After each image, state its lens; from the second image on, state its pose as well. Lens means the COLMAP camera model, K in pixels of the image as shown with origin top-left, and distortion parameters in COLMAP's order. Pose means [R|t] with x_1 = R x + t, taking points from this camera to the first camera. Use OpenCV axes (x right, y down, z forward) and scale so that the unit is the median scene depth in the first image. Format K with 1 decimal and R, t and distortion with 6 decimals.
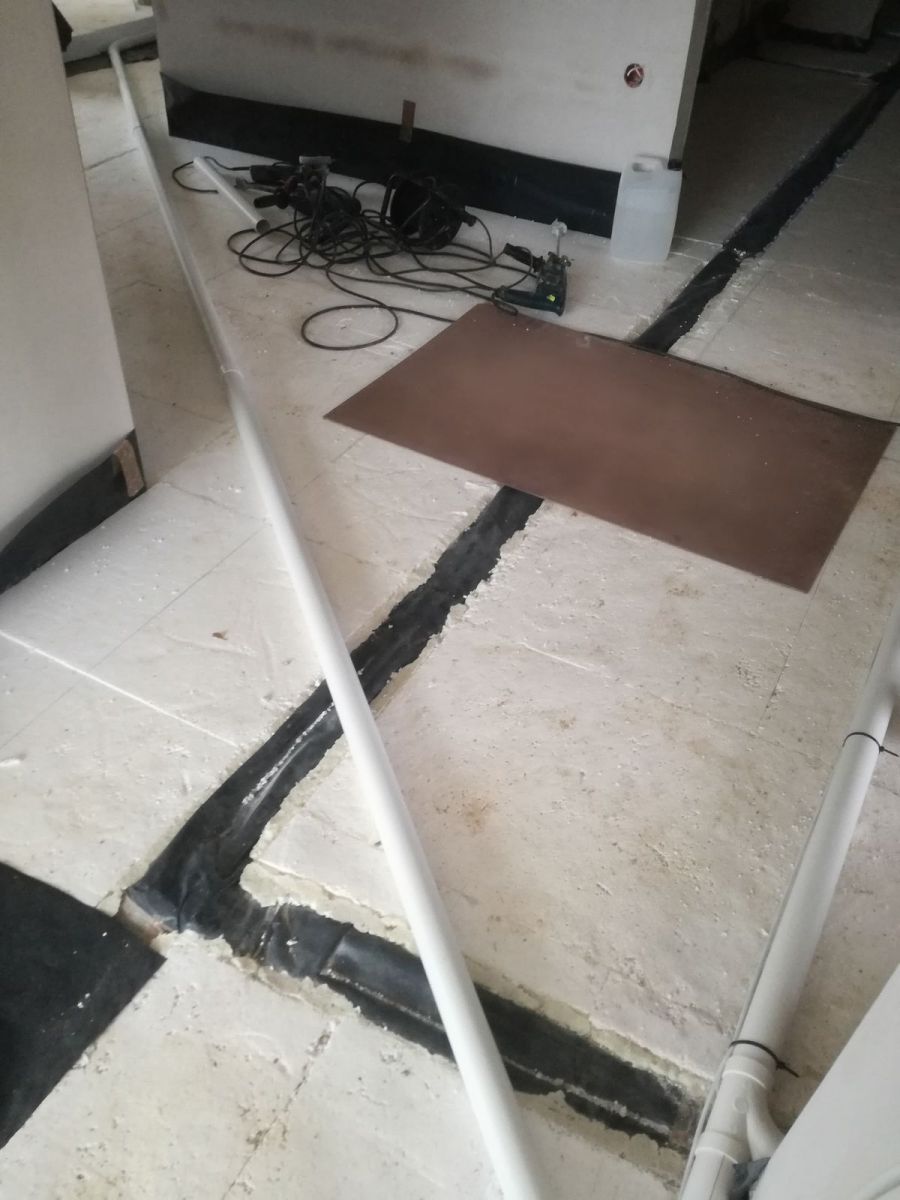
lens RADIAL K [[991.9, 0, 450.0], [0, 991.9, 600.0], [0, 0, 1]] dist [0.087734, -0.162945]
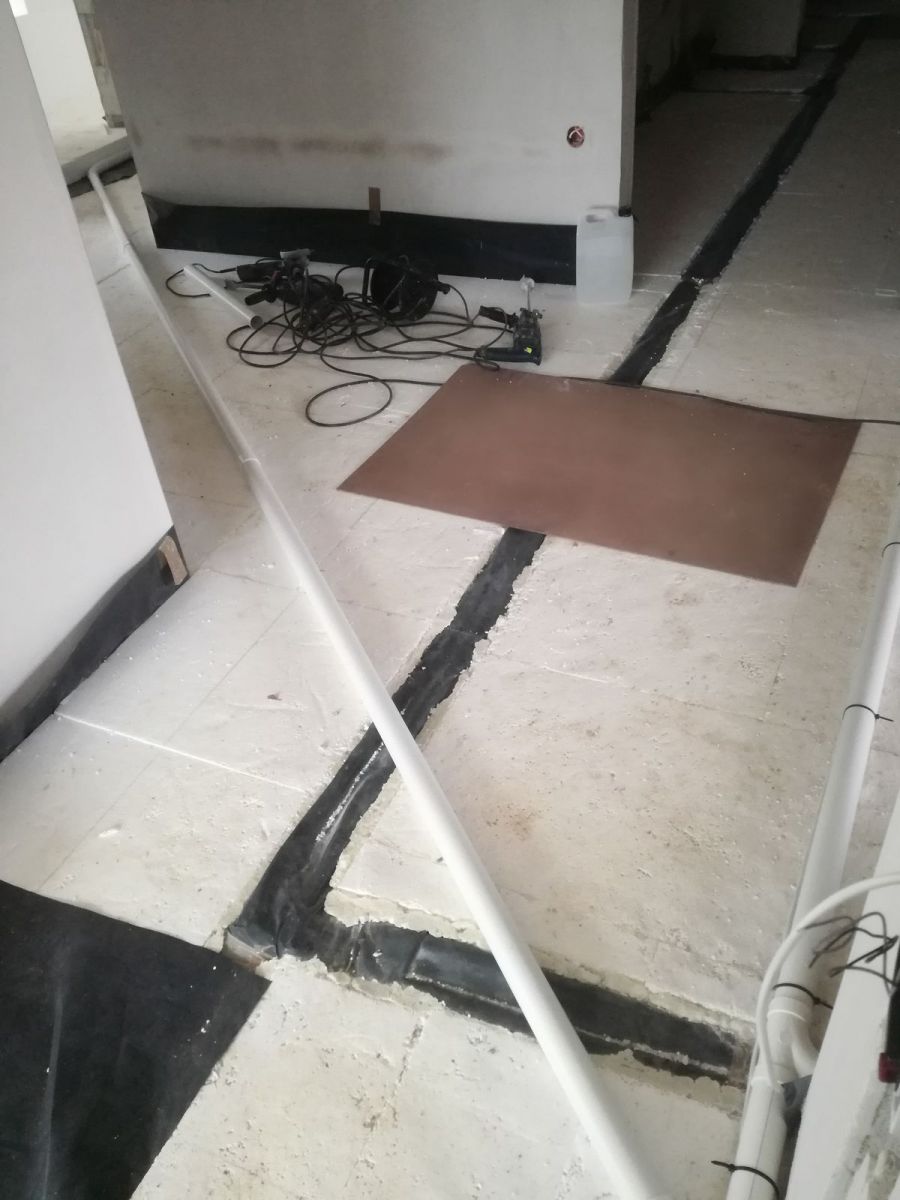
lens RADIAL K [[991.9, 0, 450.0], [0, 991.9, 600.0], [0, 0, 1]] dist [0.087734, -0.162945]
pose [[0.990161, -0.138466, -0.020209, 0.002270], [0.137480, 0.989527, -0.043988, 0.004584], [0.026088, 0.040777, 0.998828, -0.131233]]
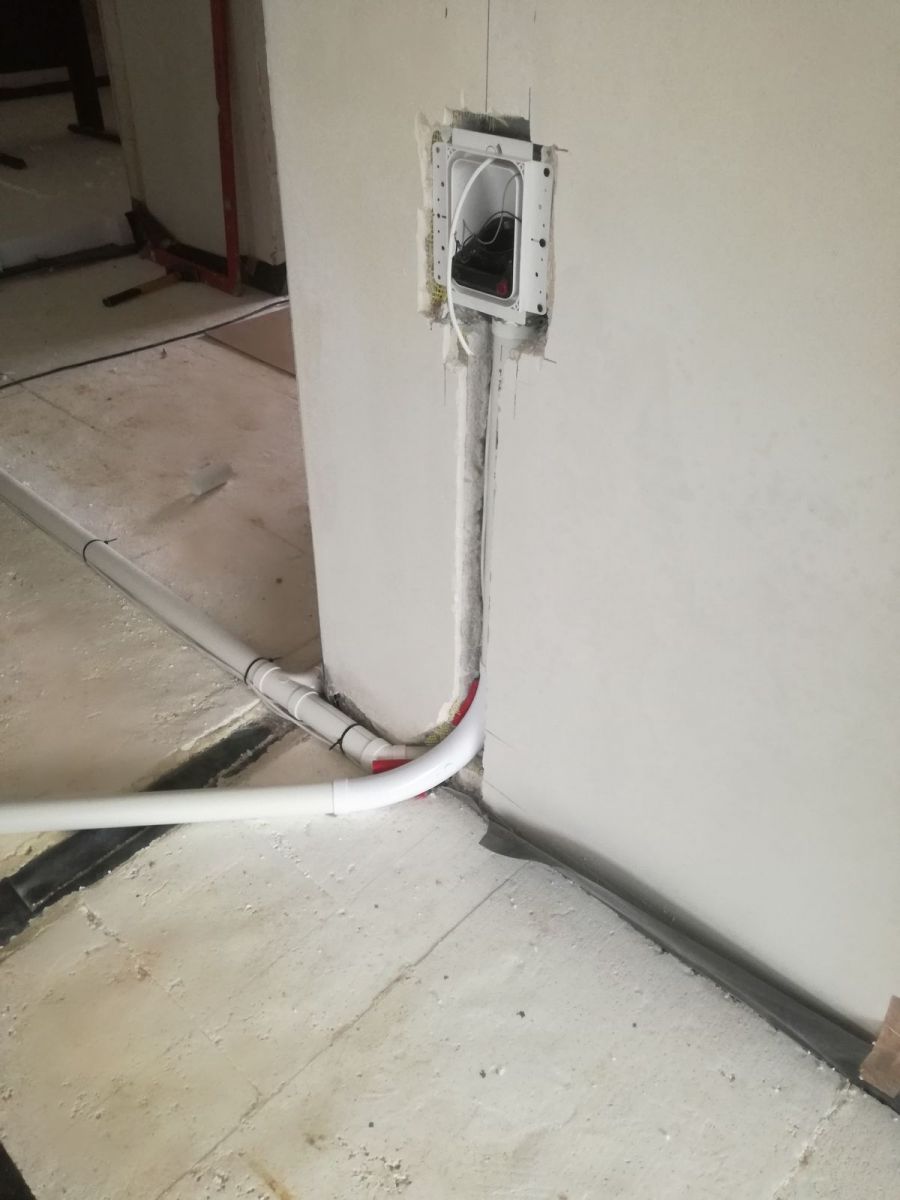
lens RADIAL K [[991.9, 0, 450.0], [0, 991.9, 600.0], [0, 0, 1]] dist [0.087734, -0.162945]
pose [[0.254453, -0.591009, 0.765481, -0.559104], [0.638754, 0.697018, 0.325822, 0.060057], [-0.726118, 0.406048, 0.554868, -0.067590]]
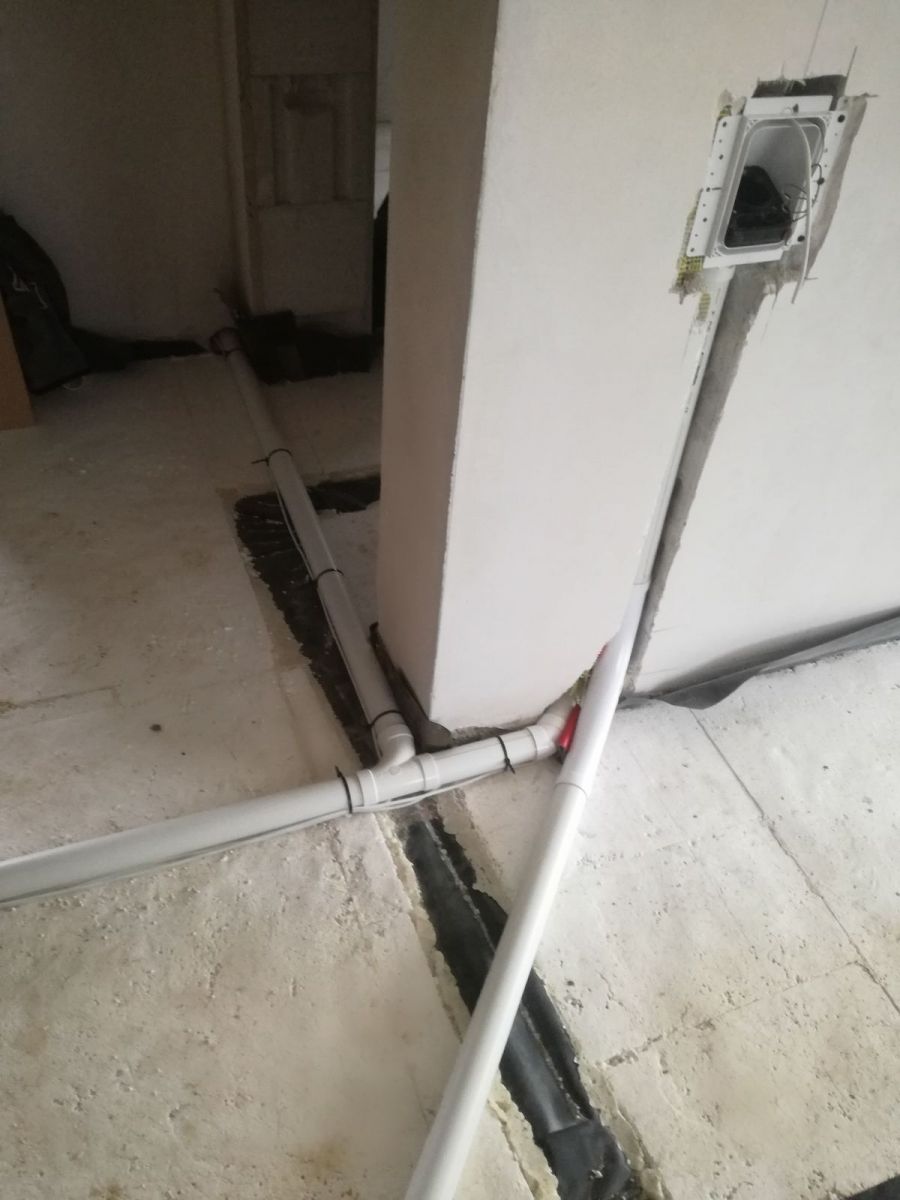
lens RADIAL K [[991.9, 0, 450.0], [0, 991.9, 600.0], [0, 0, 1]] dist [0.087734, -0.162945]
pose [[-0.758446, -0.514915, 0.399528, -0.134015], [0.341138, 0.208685, 0.916556, -0.550348], [-0.555325, 0.831452, 0.017380, 0.555846]]
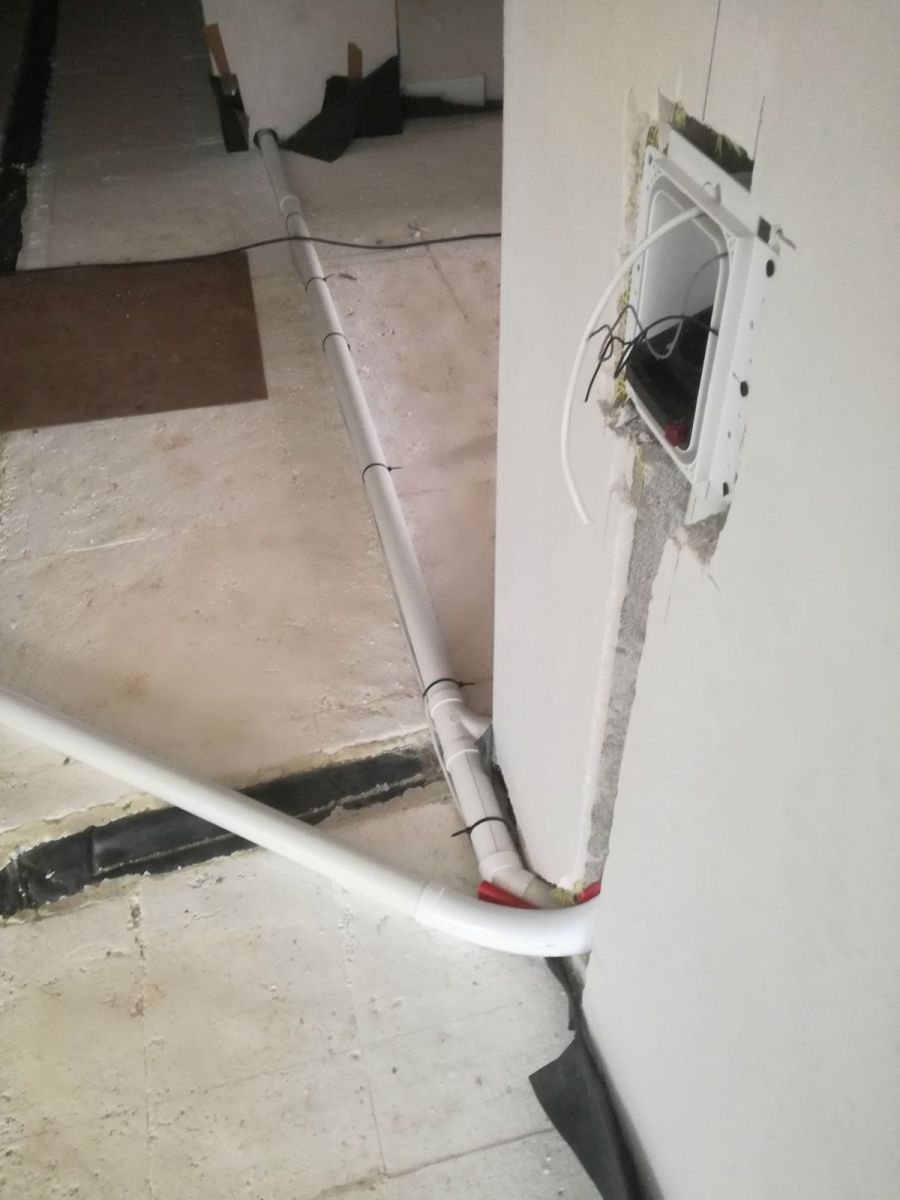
lens RADIAL K [[984.6, 0, 448.5], [0, 984.6, 606.2], [0, 0, 1]] dist [0.140263, -0.279671]
pose [[0.727720, -0.515551, 0.452361, -0.160520], [0.485930, 0.852999, 0.190432, 0.099757], [-0.484041, 0.081235, 0.871266, -0.085823]]
